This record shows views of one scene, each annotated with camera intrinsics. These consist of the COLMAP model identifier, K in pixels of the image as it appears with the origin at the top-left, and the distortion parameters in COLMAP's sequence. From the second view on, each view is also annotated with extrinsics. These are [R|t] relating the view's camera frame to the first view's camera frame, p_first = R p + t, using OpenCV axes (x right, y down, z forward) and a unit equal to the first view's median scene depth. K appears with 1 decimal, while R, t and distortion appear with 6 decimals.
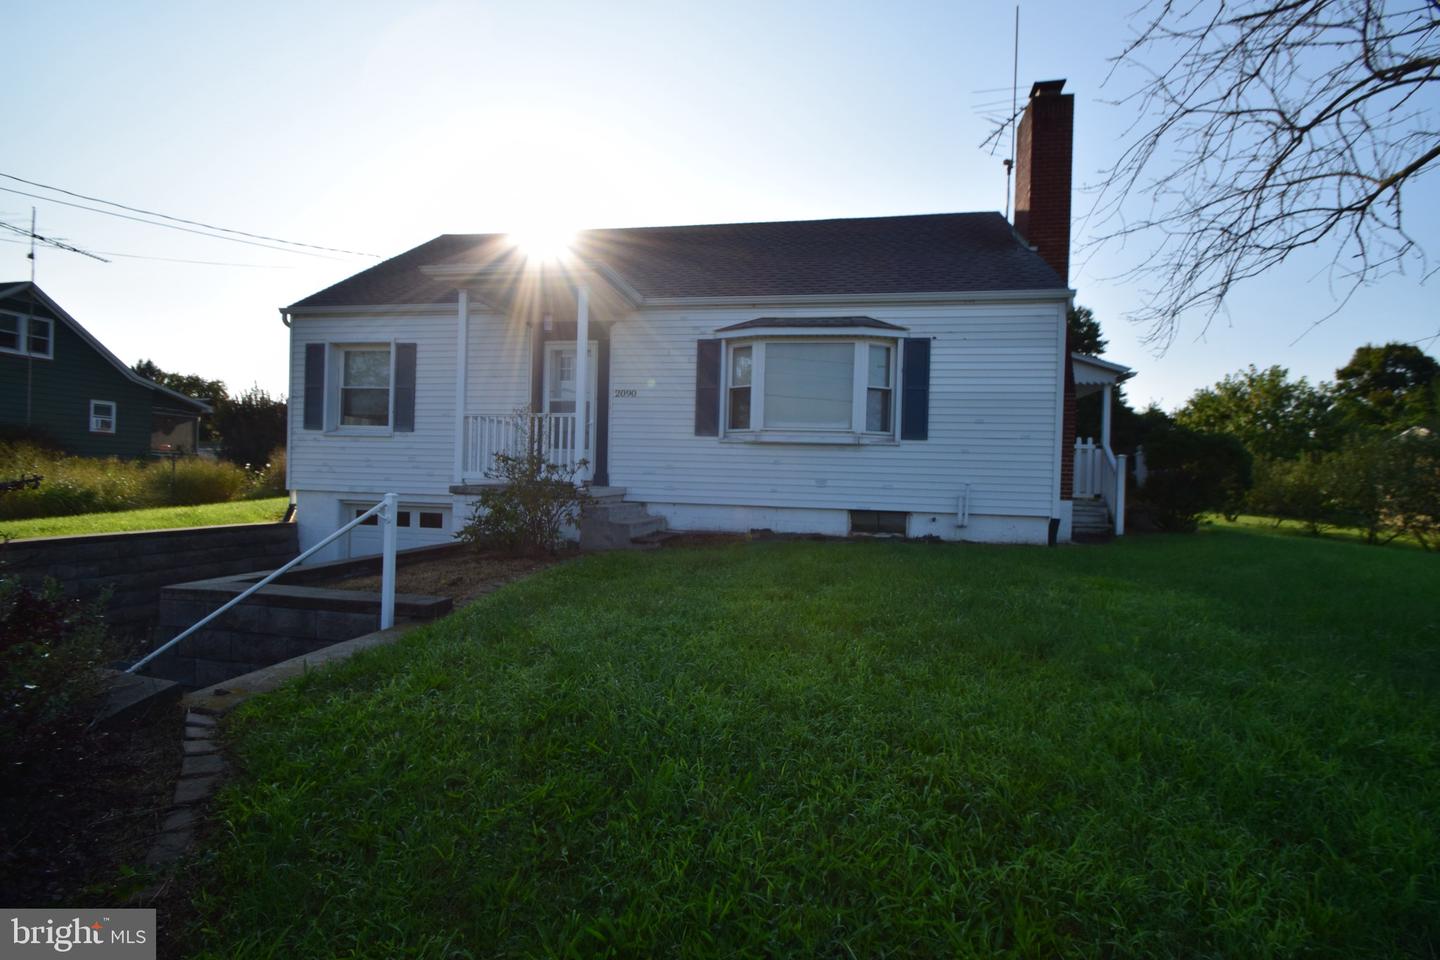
lens RADIAL K [[643.4, 0, 720.0], [0, 643.4, 476.9], [0, 0, 1]] dist [-0.010721, -0.001127]
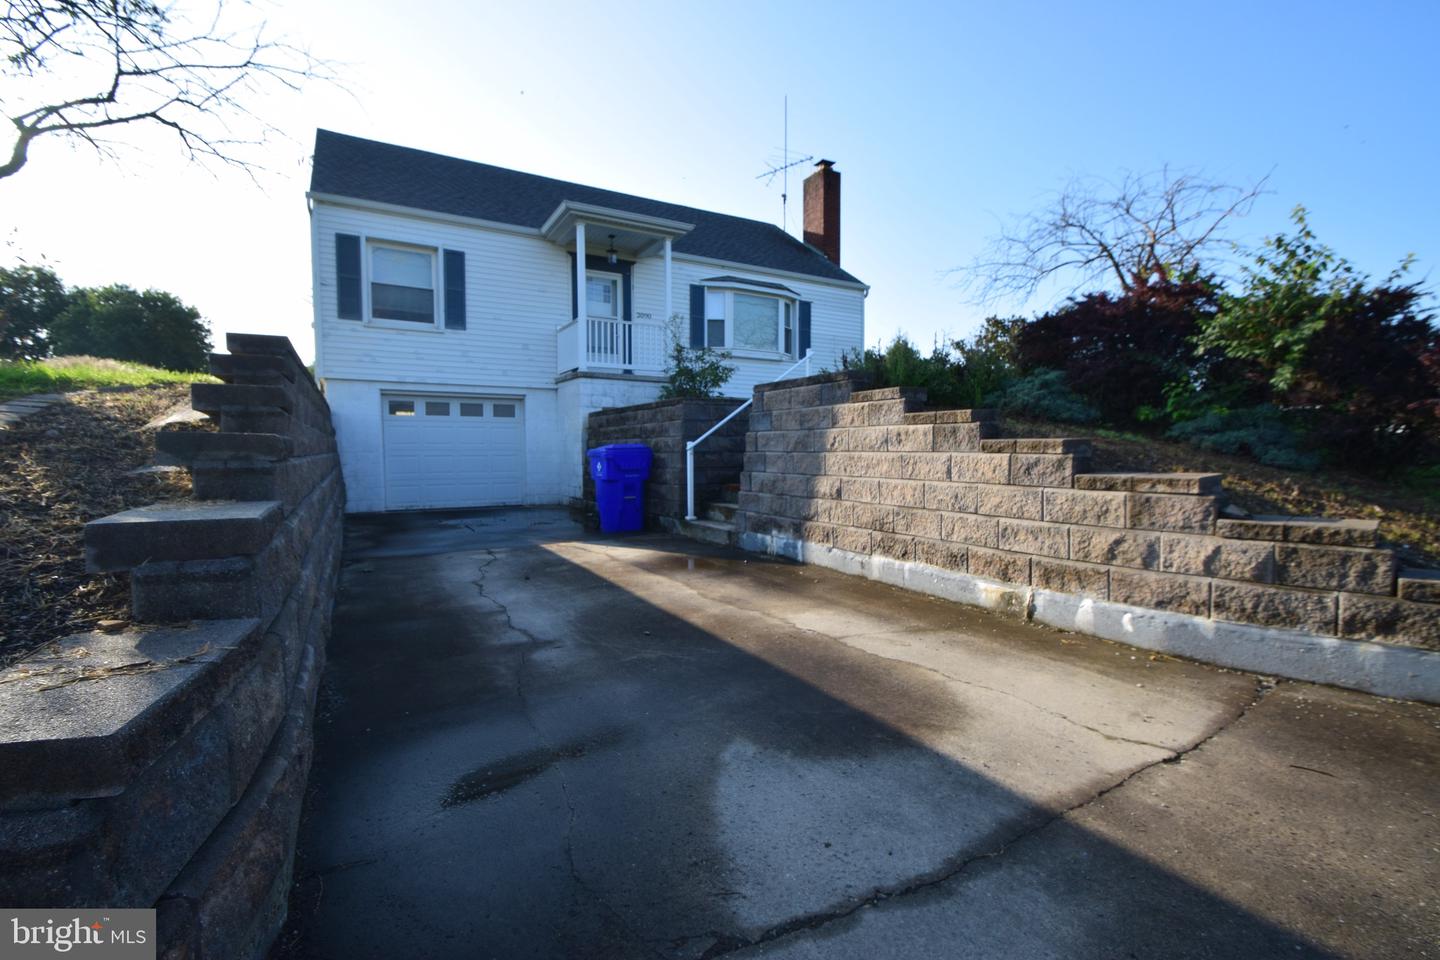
lens RADIAL K [[643.4, 0, 719.1], [0, 643.4, 485.3], [0, 0, 1]] dist [-0.010721, -0.001127]
pose [[0.773968, -0.055628, 0.630776, -0.864936], [0.027808, 0.998159, 0.053906, 0.156791], [-0.632613, -0.024182, 0.774090, -0.179394]]
